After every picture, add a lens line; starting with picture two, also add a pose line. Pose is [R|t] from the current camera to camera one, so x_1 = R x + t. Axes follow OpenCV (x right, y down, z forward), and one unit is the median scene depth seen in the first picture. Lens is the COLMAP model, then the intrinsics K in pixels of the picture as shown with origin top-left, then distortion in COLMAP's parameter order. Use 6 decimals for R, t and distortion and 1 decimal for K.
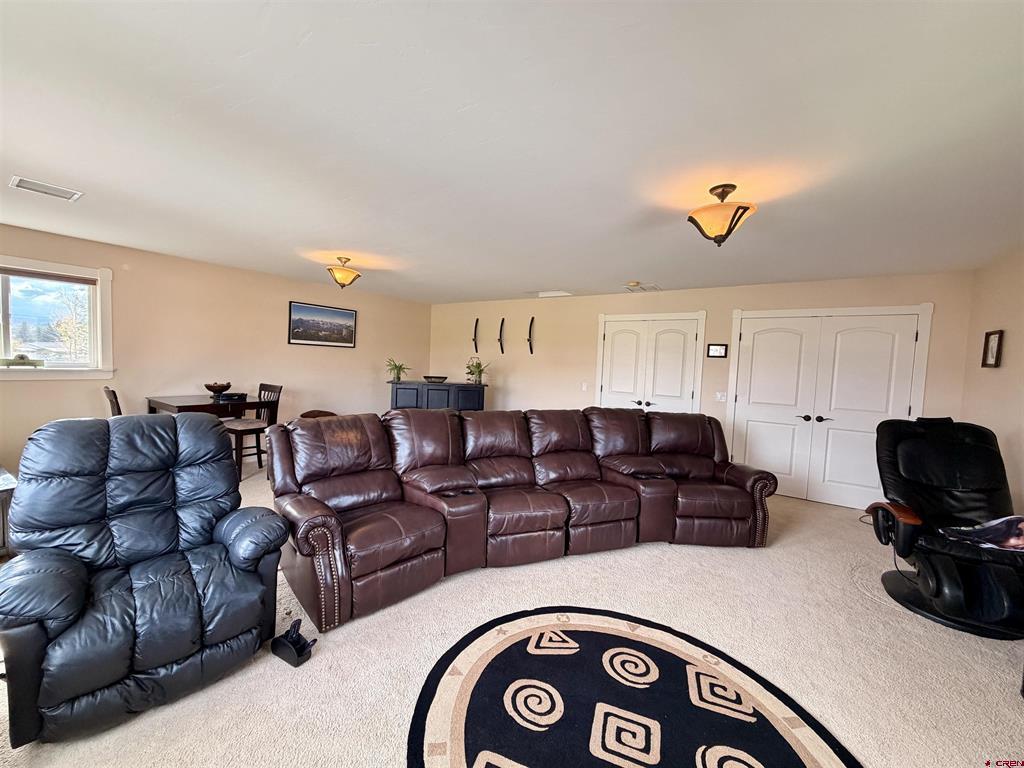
lens RADIAL K [[407.0, 0, 508.0], [0, 407.0, 383.0], [0, 0, 1]] dist [-0.002114, -0.000239]
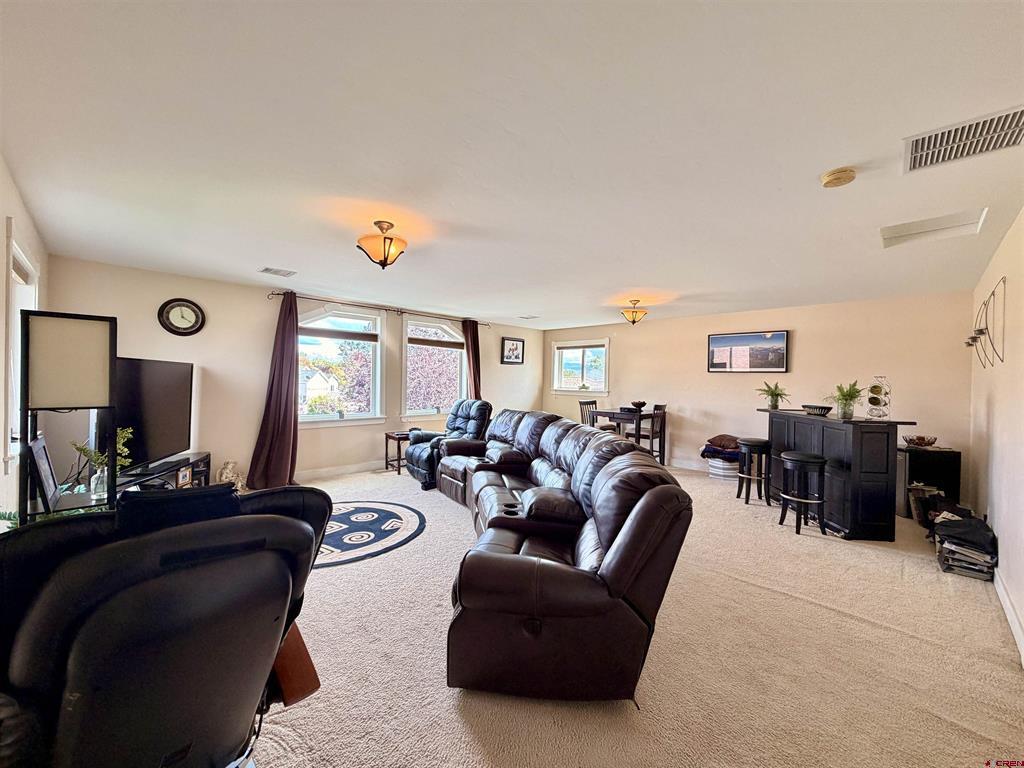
lens RADIAL K [[407.0, 0, 508.0], [0, 407.0, 383.0], [0, 0, 1]] dist [-0.002114, -0.000239]
pose [[-0.177754, -0.035779, -0.983424, 0.674777], [-0.080521, 0.996517, -0.021701, 0.003009], [0.980775, 0.075329, -0.180016, 0.658398]]
